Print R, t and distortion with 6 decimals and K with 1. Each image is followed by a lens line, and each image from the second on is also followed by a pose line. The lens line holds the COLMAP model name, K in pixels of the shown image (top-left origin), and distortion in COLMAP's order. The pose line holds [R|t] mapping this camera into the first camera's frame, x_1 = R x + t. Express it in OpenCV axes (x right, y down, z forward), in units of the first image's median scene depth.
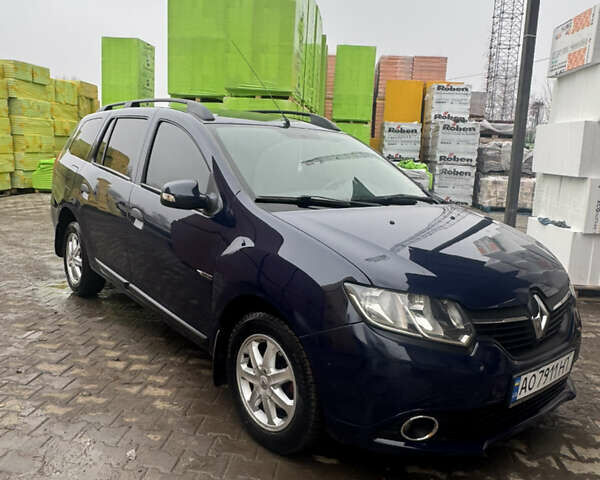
lens RADIAL K [[538.8, 0, 300.0], [0, 538.8, 240.0], [0, 0, 1]] dist [-0.001527, -0.012696]
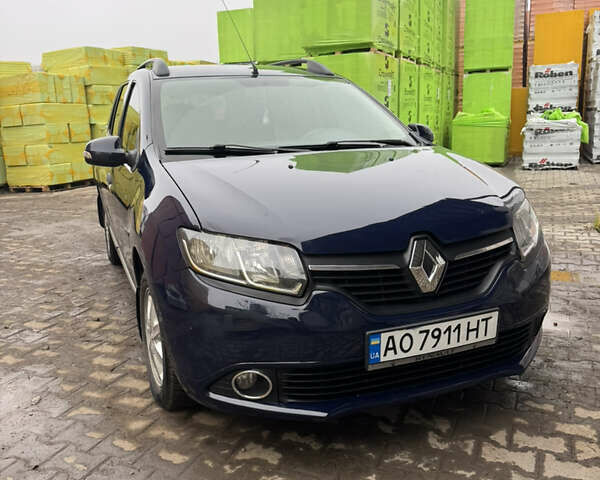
lens RADIAL K [[589.7, 0, 300.0], [0, 589.7, 240.0], [0, 0, 1]] dist [0.015937, -0.021841]
pose [[0.946979, -0.021555, -0.320572, 0.400889], [0.031155, 0.999206, 0.024848, 0.053677], [0.319782, -0.033518, 0.946898, 0.059448]]
